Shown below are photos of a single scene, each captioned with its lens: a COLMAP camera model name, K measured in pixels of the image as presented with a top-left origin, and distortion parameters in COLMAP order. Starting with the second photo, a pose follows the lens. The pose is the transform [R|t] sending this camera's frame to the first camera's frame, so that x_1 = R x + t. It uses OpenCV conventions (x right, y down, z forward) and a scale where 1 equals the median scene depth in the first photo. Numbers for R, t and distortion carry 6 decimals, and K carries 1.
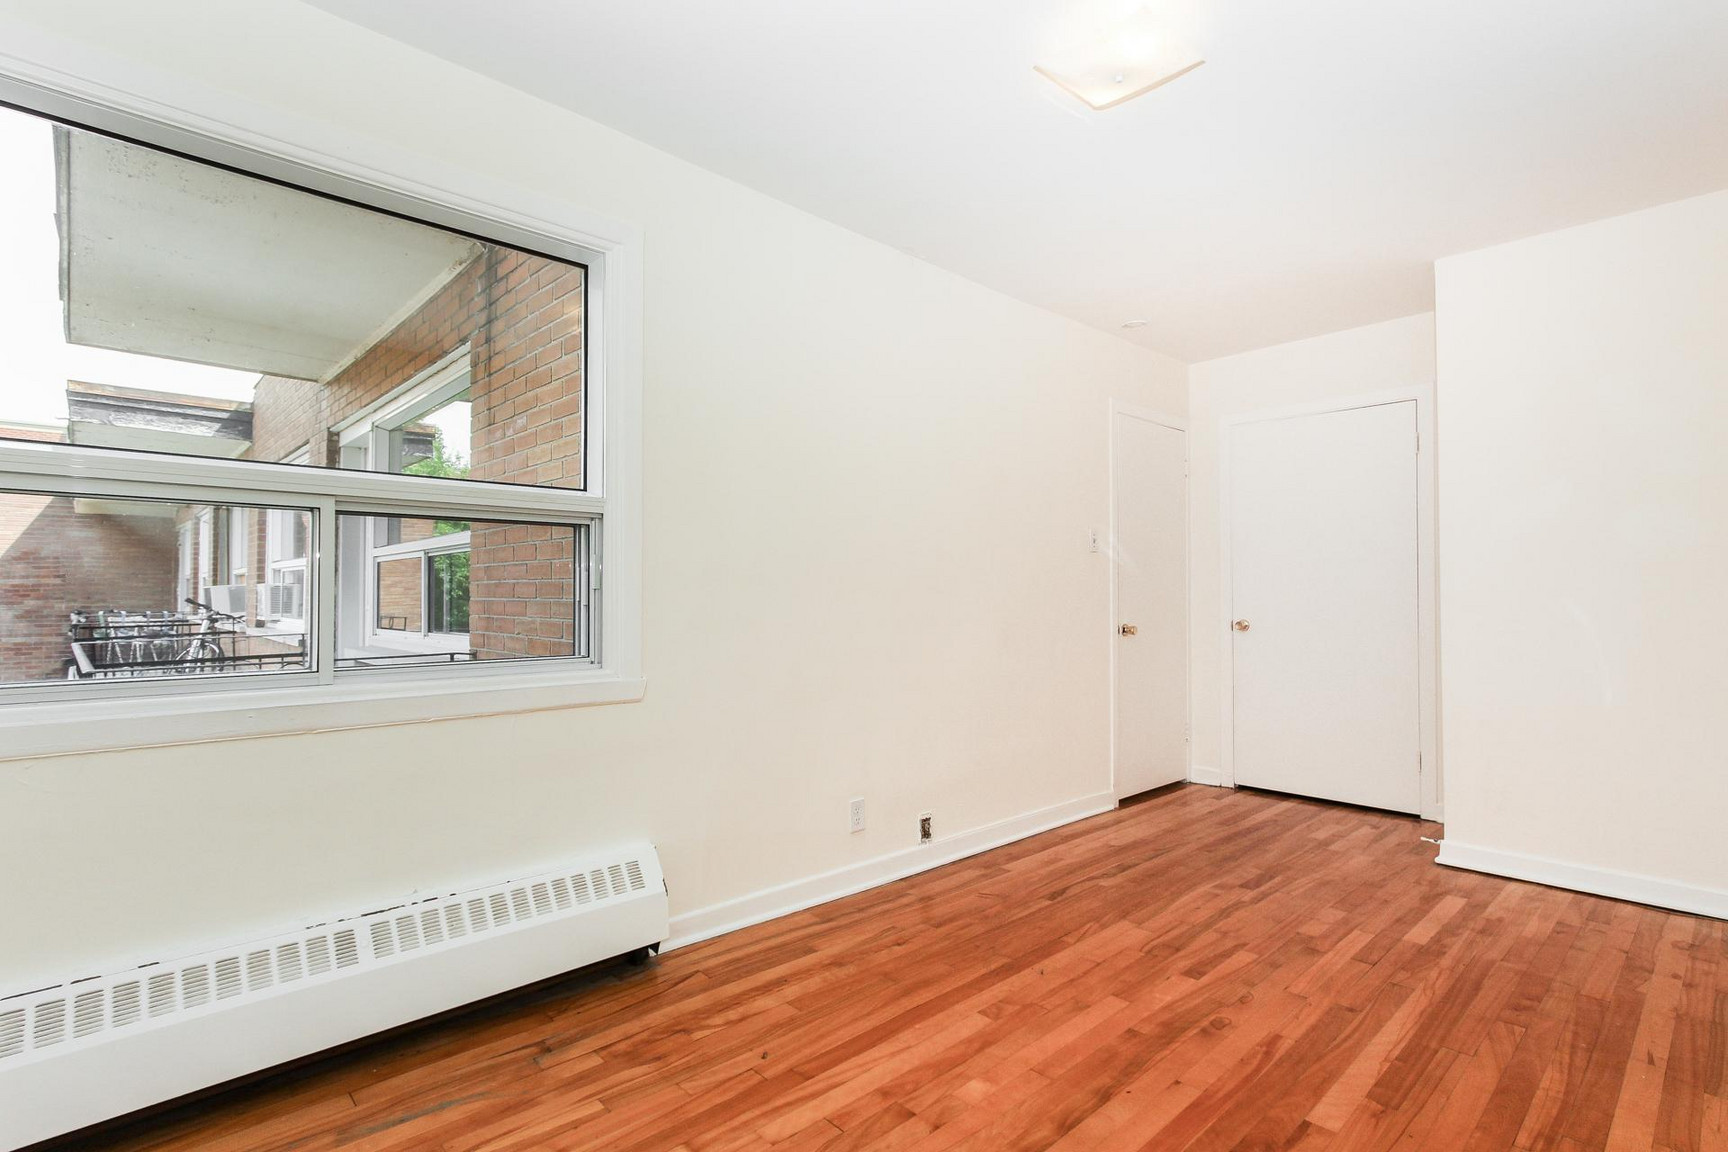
lens RADIAL K [[834.4, 0, 870.0], [0, 834.4, 584.5], [0, 0, 1]] dist [-0.000442, 0.002656]
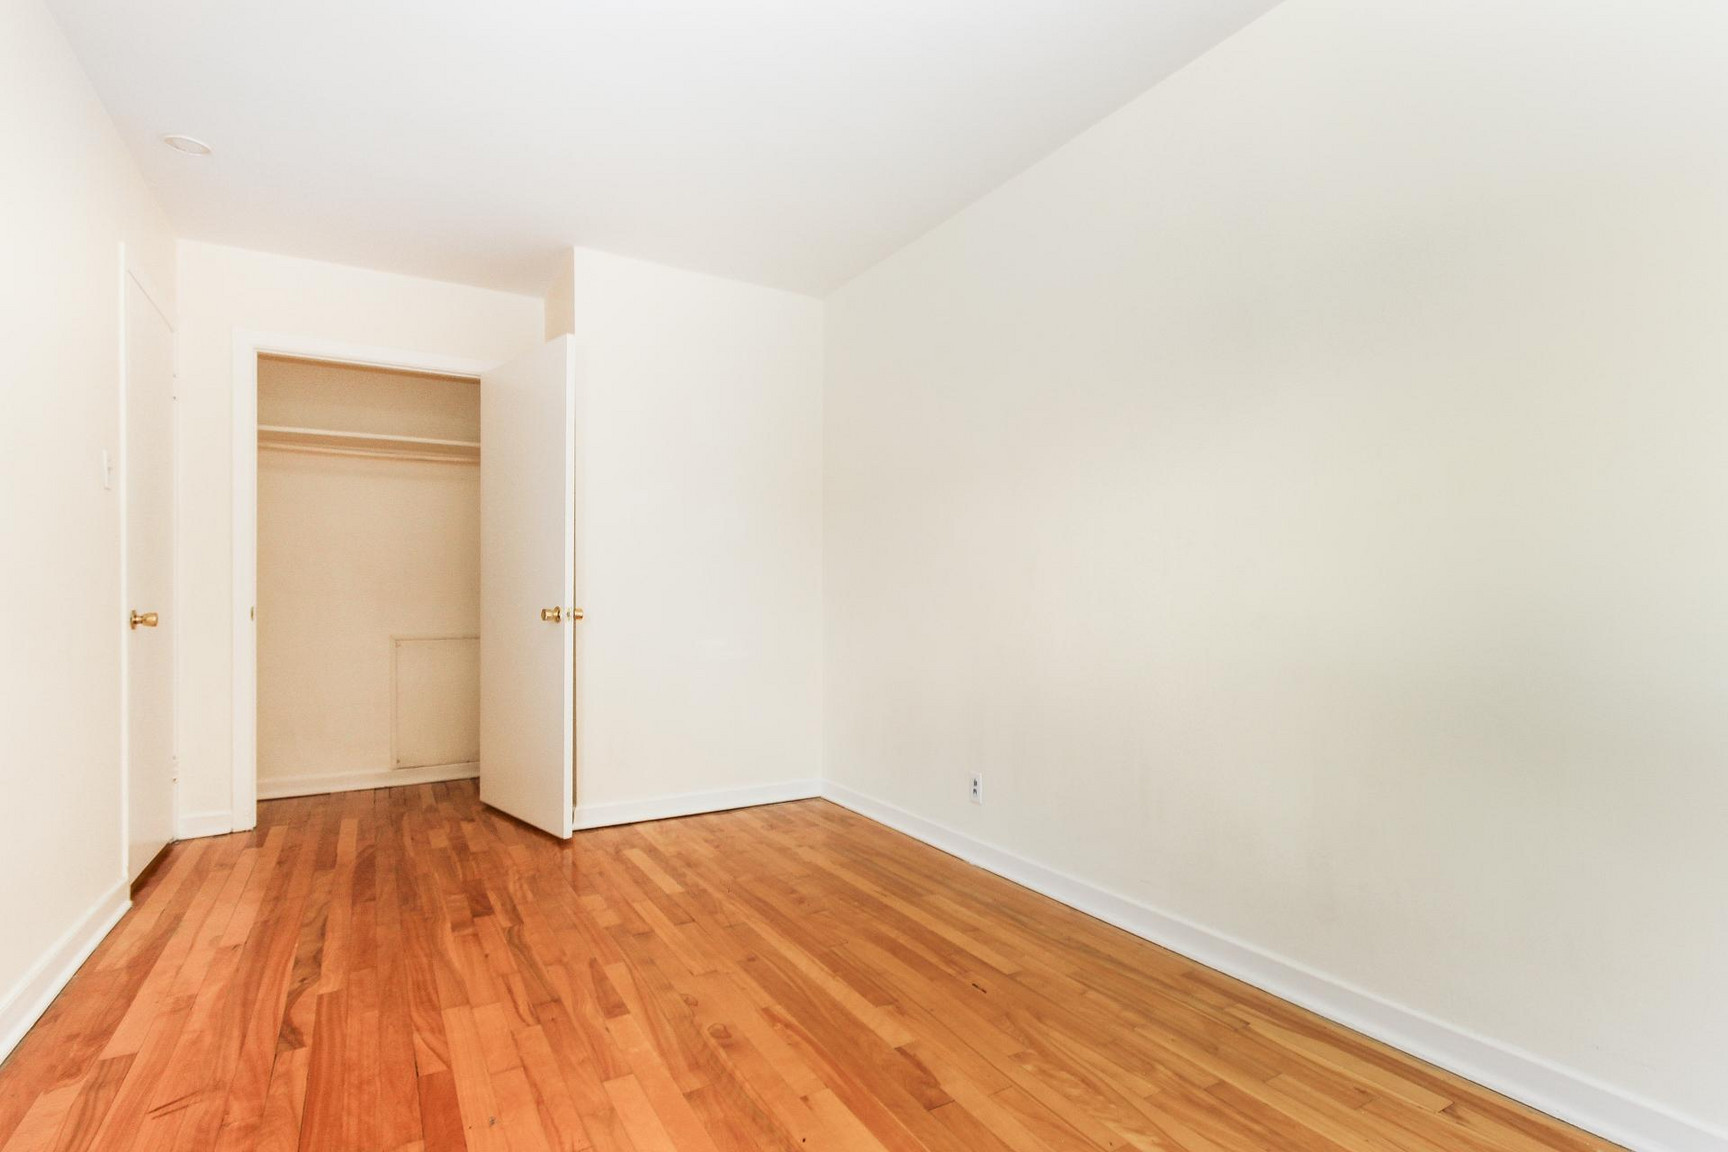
lens RADIAL K [[834.4, 0, 880.6], [0, 834.4, 584.2], [0, 0, 1]] dist [-0.000442, 0.002656]
pose [[0.215126, 0.020358, 0.976374, -0.320155], [-0.012865, 0.999755, -0.018011, 0.049574], [-0.976501, -0.008686, 0.215336, 0.495436]]
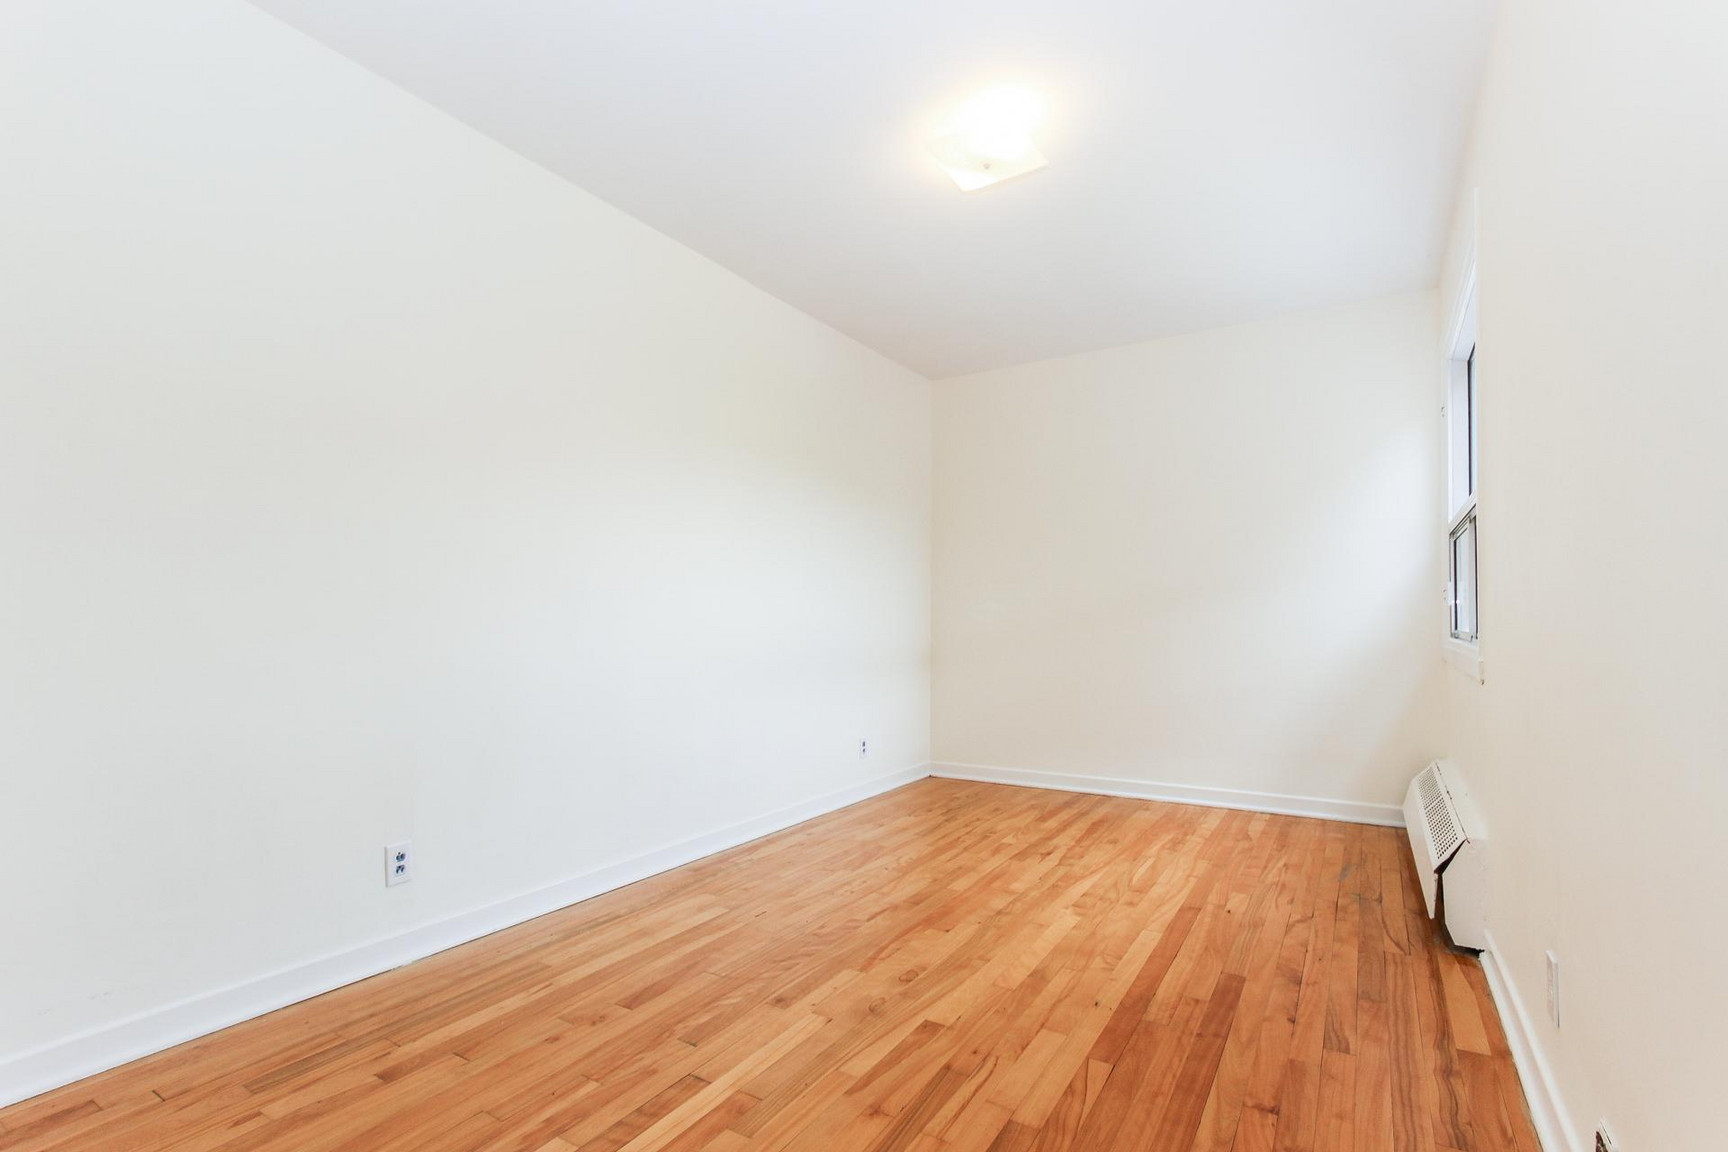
lens RADIAL K [[834.4, 0, 871.3], [0, 834.4, 587.2], [0, 0, 1]] dist [-0.000442, 0.002656]
pose [[-0.964283, -0.010413, -0.264670, 0.573212], [0.003433, 0.998652, -0.051799, 0.069726], [0.264852, -0.050857, -0.962947, 1.550384]]
